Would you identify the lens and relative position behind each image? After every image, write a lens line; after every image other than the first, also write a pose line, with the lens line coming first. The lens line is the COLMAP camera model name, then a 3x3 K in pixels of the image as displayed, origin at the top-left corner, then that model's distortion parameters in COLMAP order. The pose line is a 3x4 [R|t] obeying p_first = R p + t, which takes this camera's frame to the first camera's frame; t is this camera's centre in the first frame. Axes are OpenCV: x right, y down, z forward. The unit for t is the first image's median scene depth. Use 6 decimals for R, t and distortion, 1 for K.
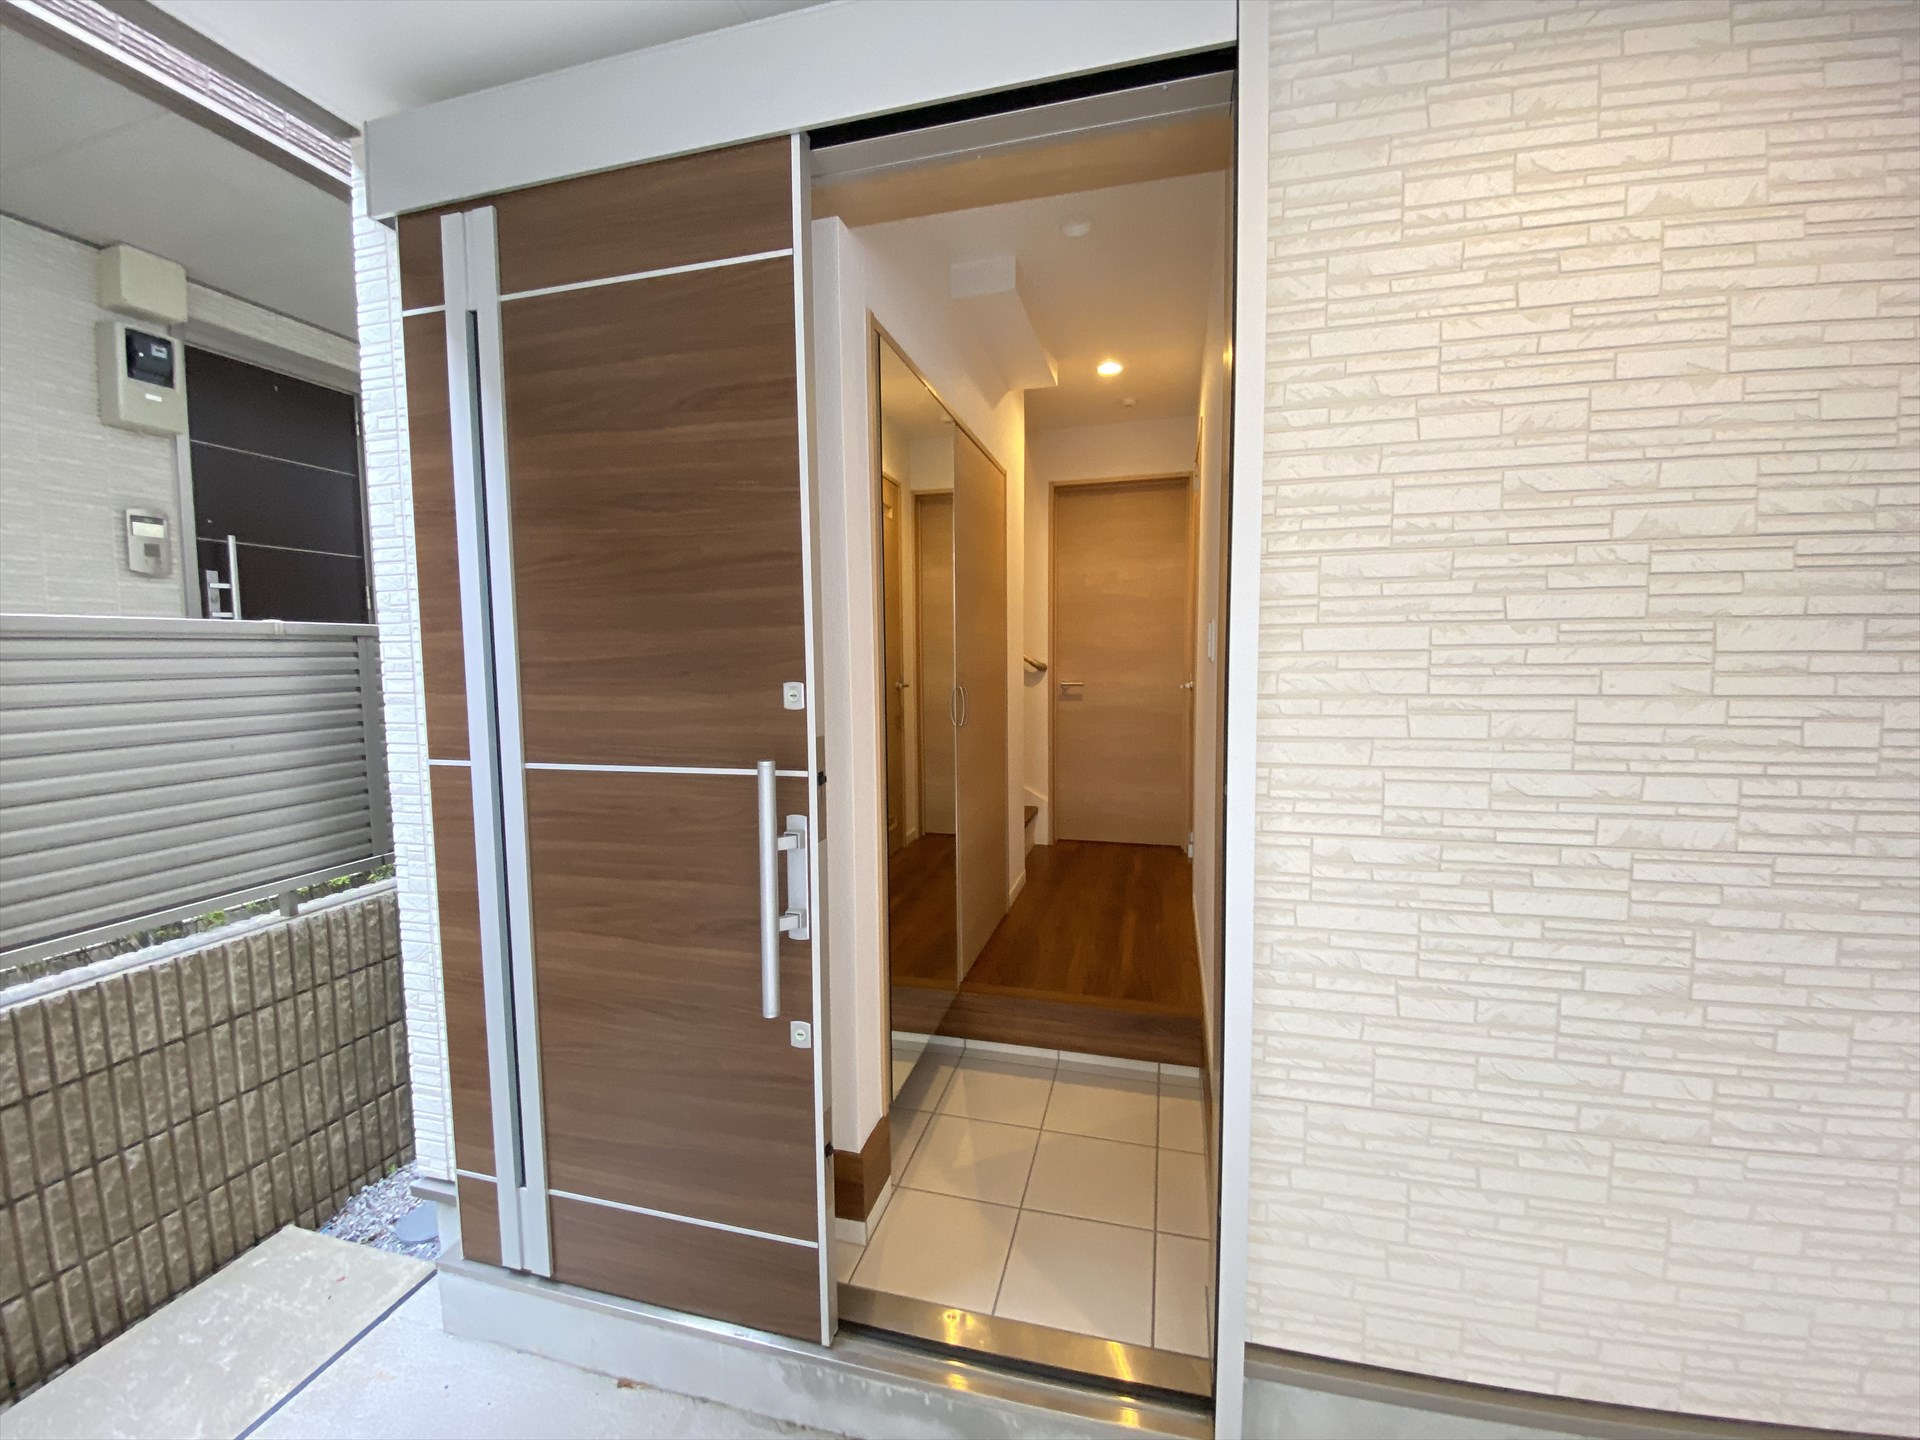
lens RADIAL K [[781.6, 0, 960.0], [0, 781.6, 718.2], [0, 0, 1]] dist [0.015088, -0.018504]
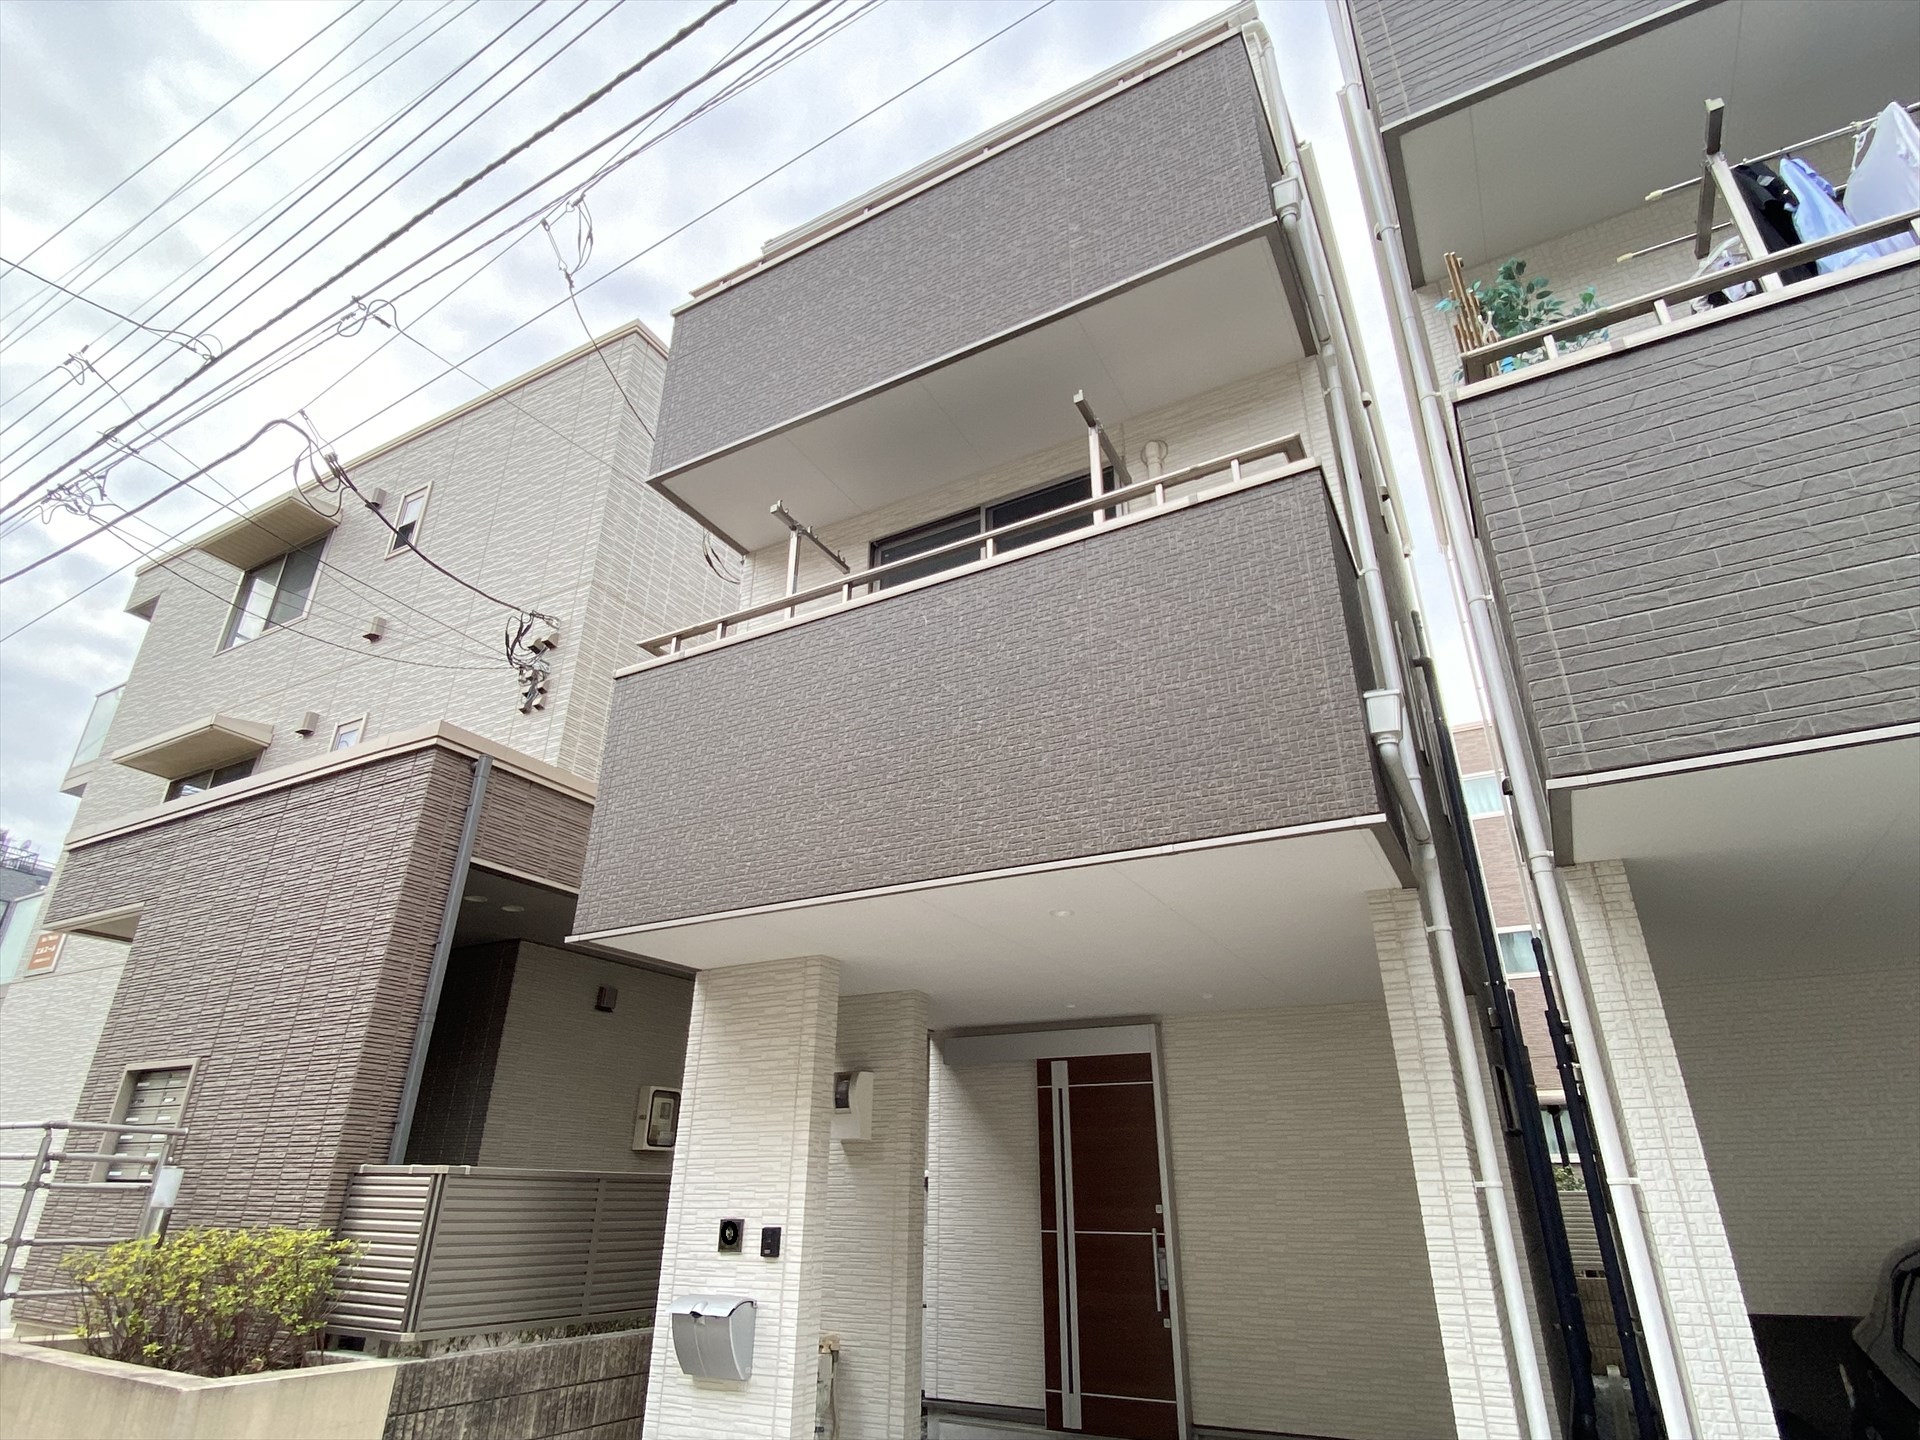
lens RADIAL K [[1024.3, 0, 960.0], [0, 1024.3, 714.5], [0, 0, 1]] dist [0.049649, -0.052201]
pose [[0.971412, -0.085883, -0.221320, 0.702706], [-0.034926, 0.870423, -0.491064, 0.405799], [0.234816, 0.484755, 0.842540, -4.957648]]
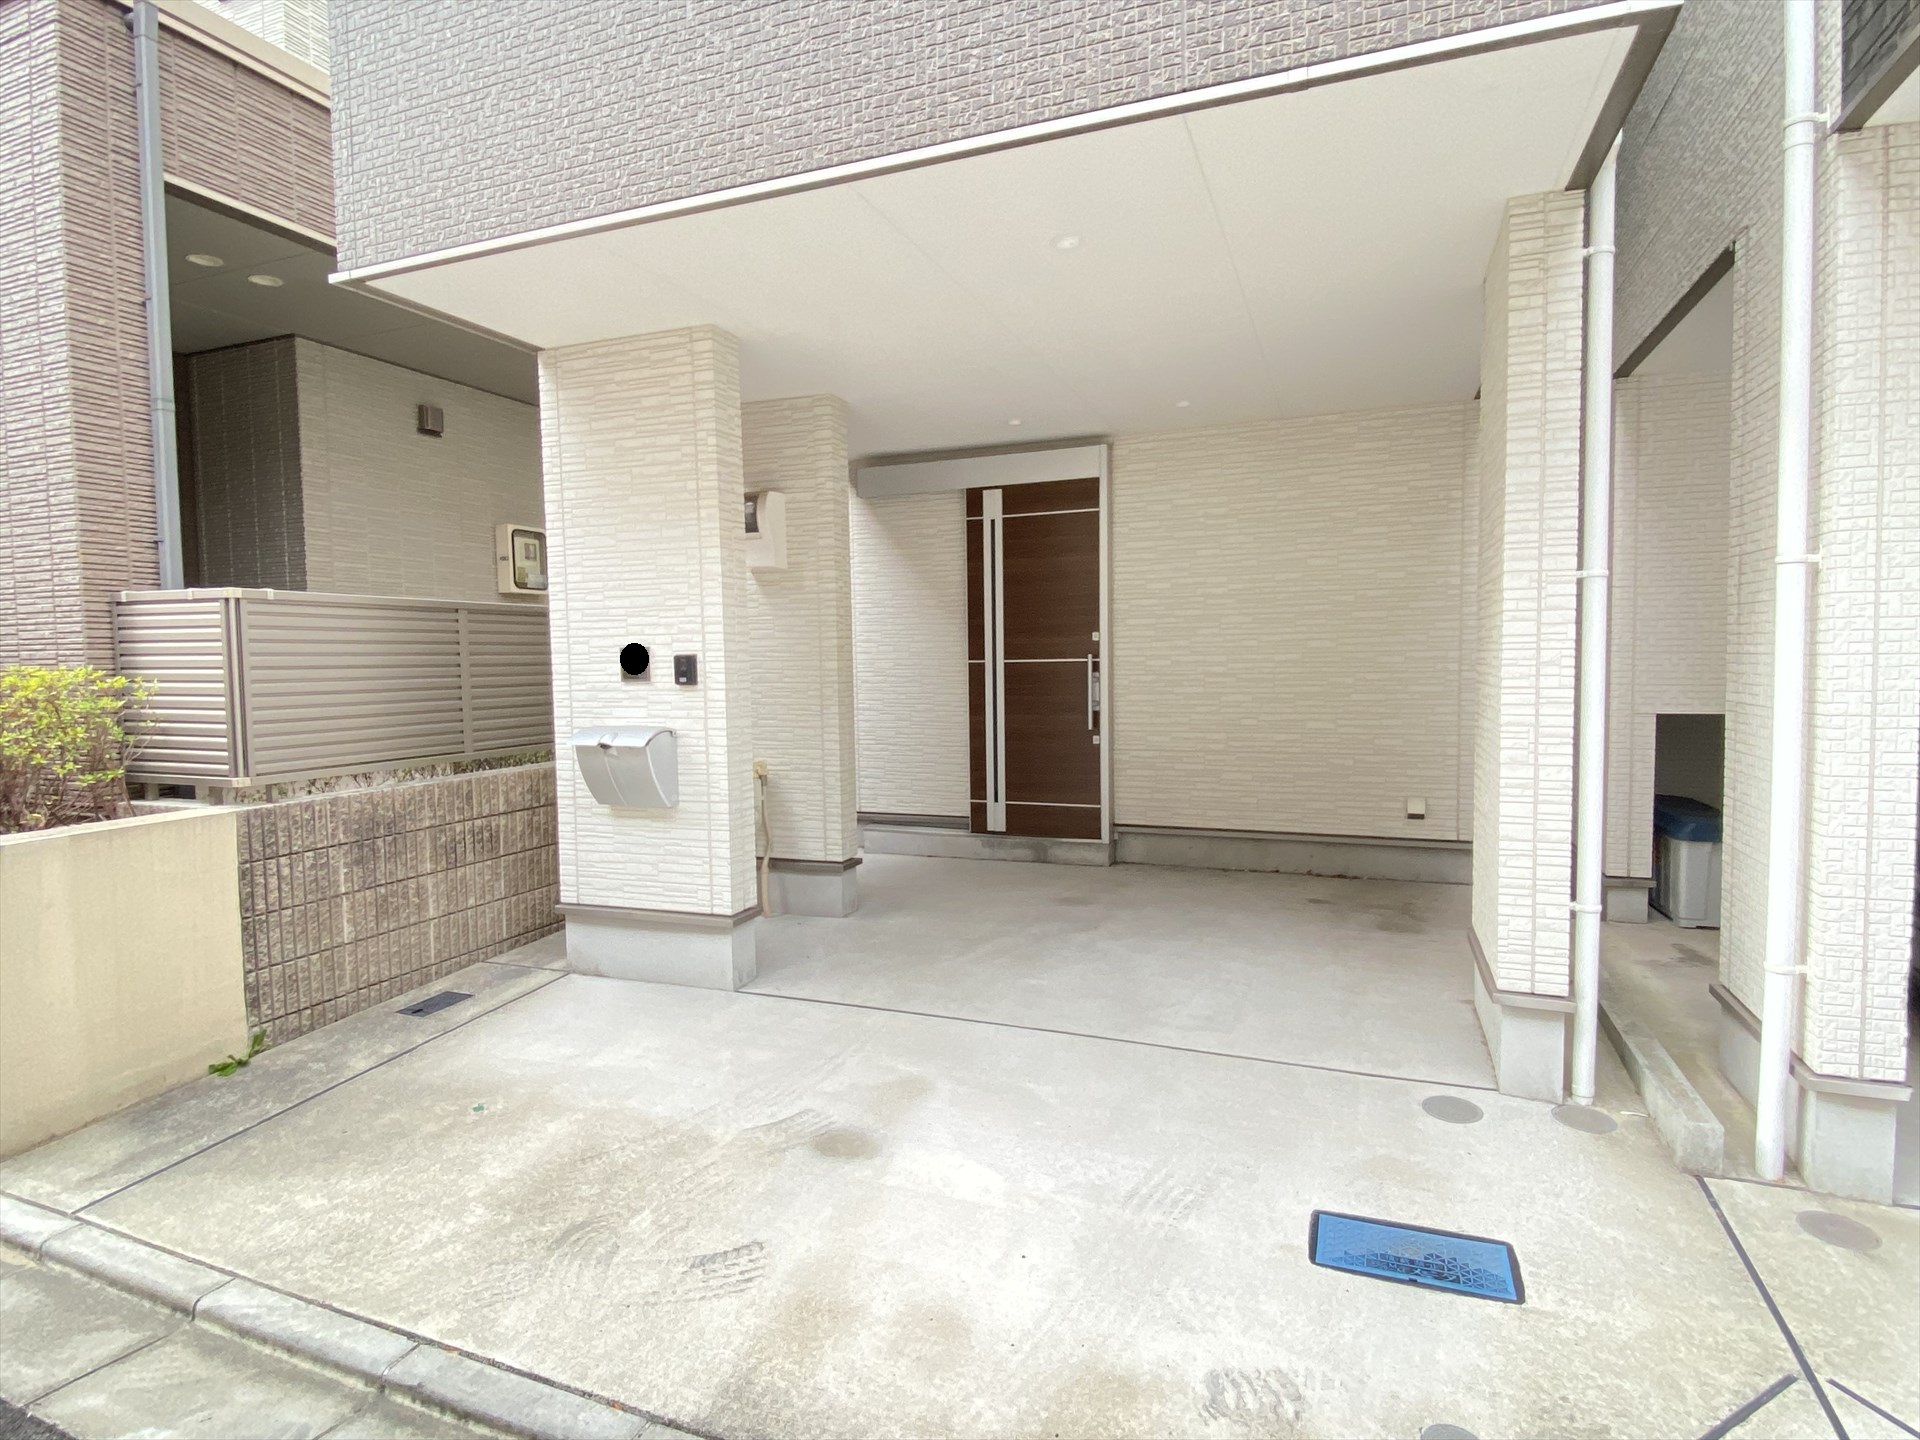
lens RADIAL K [[1016.4, 0, 961.1], [0, 1016.4, 715.1], [0, 0, 1]] dist [0.053723, -0.049520]
pose [[0.994006, 0.001740, -0.109308, 0.191433], [-0.003827, 0.999814, -0.018882, 0.449012], [0.109255, 0.019188, 0.993829, -3.980533]]
